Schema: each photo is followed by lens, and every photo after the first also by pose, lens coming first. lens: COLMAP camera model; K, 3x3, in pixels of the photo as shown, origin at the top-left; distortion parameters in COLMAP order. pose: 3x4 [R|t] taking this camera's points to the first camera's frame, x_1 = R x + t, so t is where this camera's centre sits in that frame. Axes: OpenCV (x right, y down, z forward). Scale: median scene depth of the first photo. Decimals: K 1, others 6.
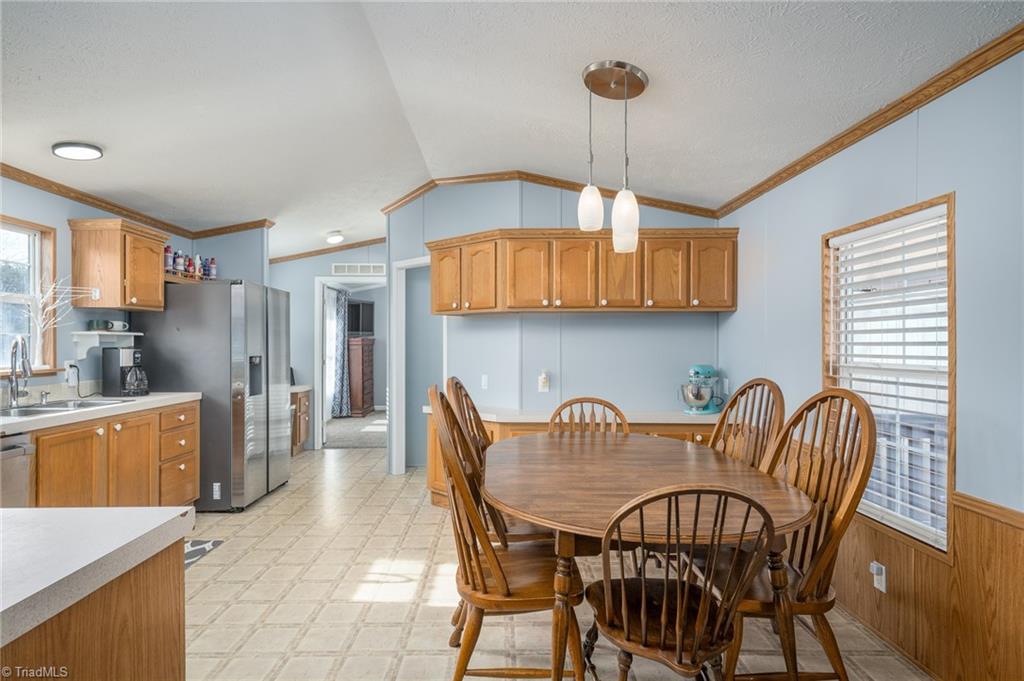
lens RADIAL K [[534.0, 0, 512.0], [0, 534.0, 340.5], [0, 0, 1]] dist [-0.004001, -0.000567]
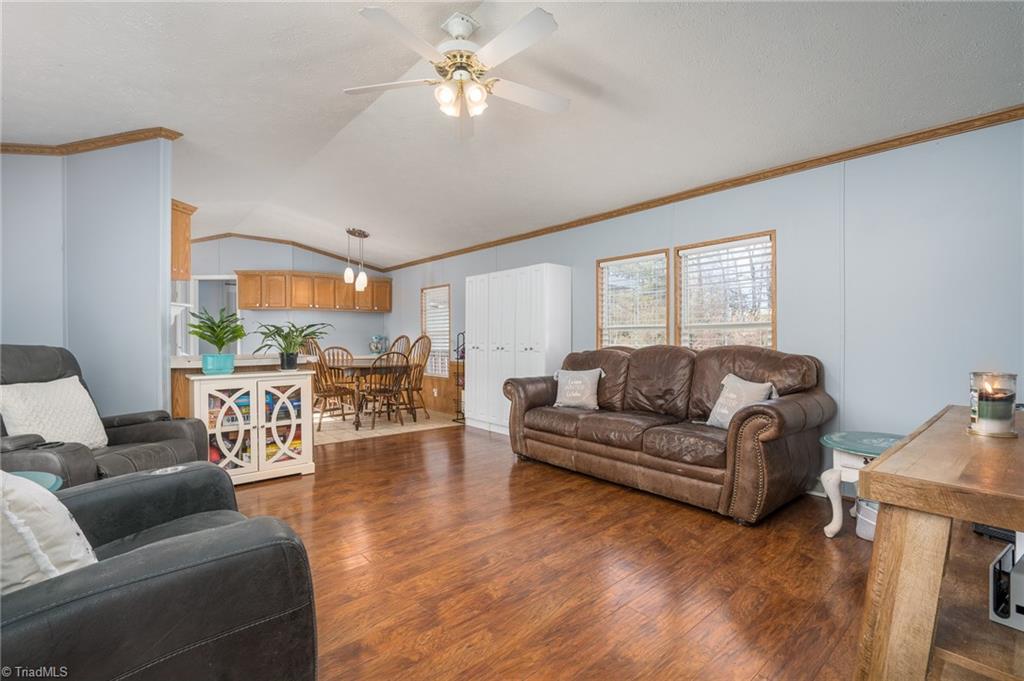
lens RADIAL K [[464.1, 0, 507.7], [0, 464.1, 340.4], [0, 0, 1]] dist [-0.004975, -0.000144]
pose [[0.778342, -0.006075, 0.627811, -0.497412], [0.000464, 0.999958, 0.009101, 0.053213], [-0.627840, -0.006792, 0.778313, -0.979056]]
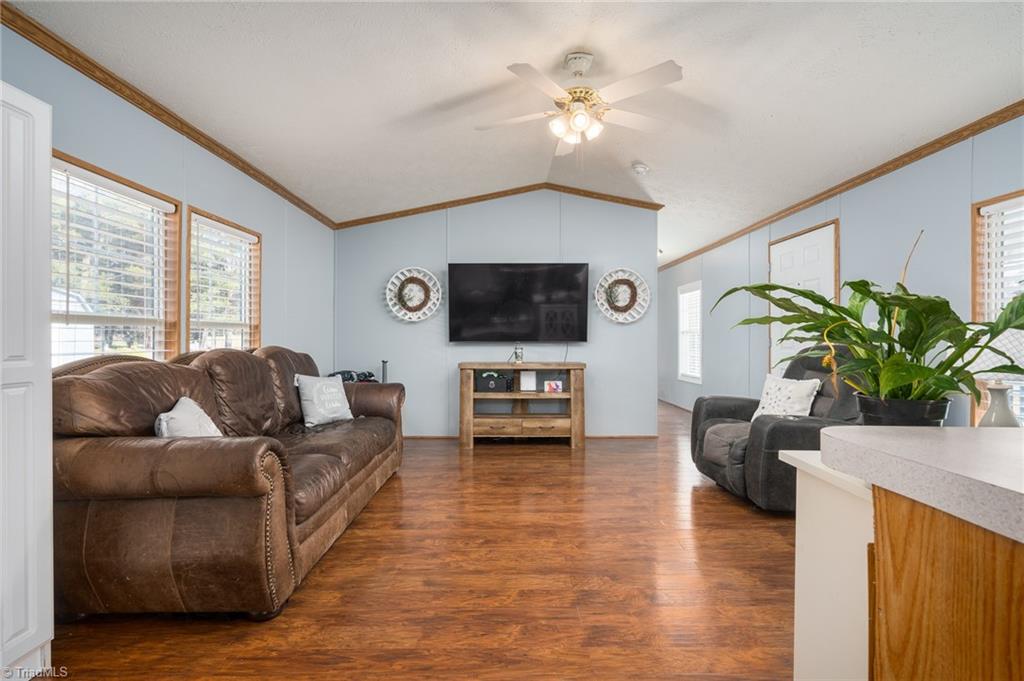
lens RADIAL K [[464.1, 0, 507.7], [0, 464.1, 340.4], [0, 0, 1]] dist [-0.004975, -0.000144]
pose [[-0.999696, -0.002162, 0.024570, -0.050244], [-0.002181, 0.999997, -0.000737, 0.059851], [-0.024568, -0.000791, -0.999698, 0.296442]]
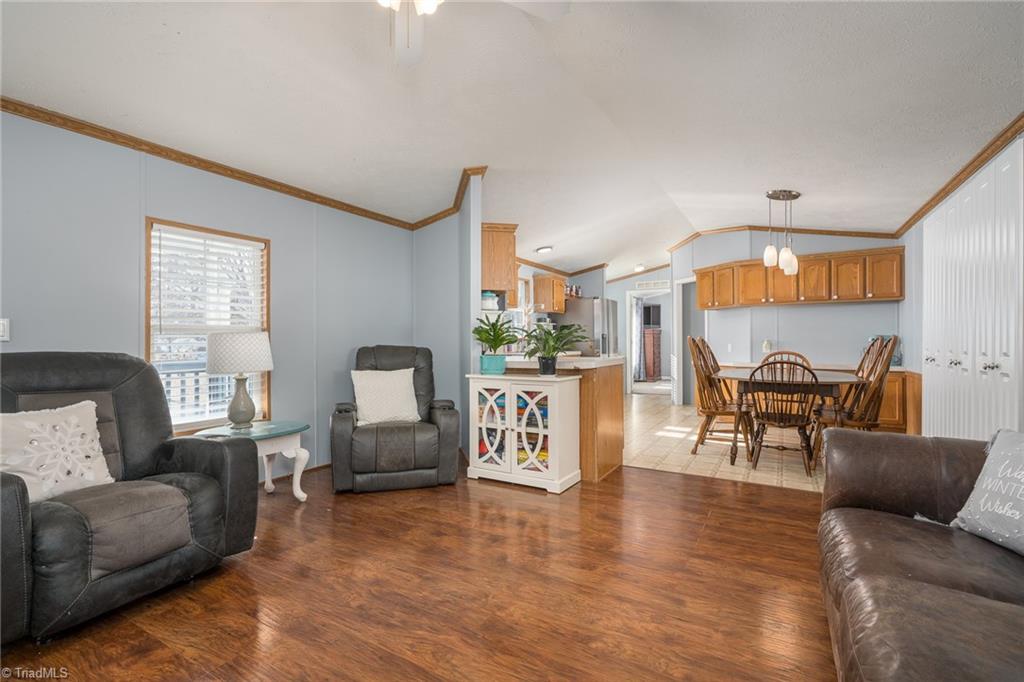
lens RADIAL K [[464.1, 0, 507.7], [0, 464.1, 340.9], [0, 0, 1]] dist [-0.004975, -0.000144]
pose [[0.845109, -0.004193, -0.534577, 0.164436], [0.006562, 0.999975, 0.002530, 0.053877], [0.534554, -0.005646, 0.845116, -0.748364]]
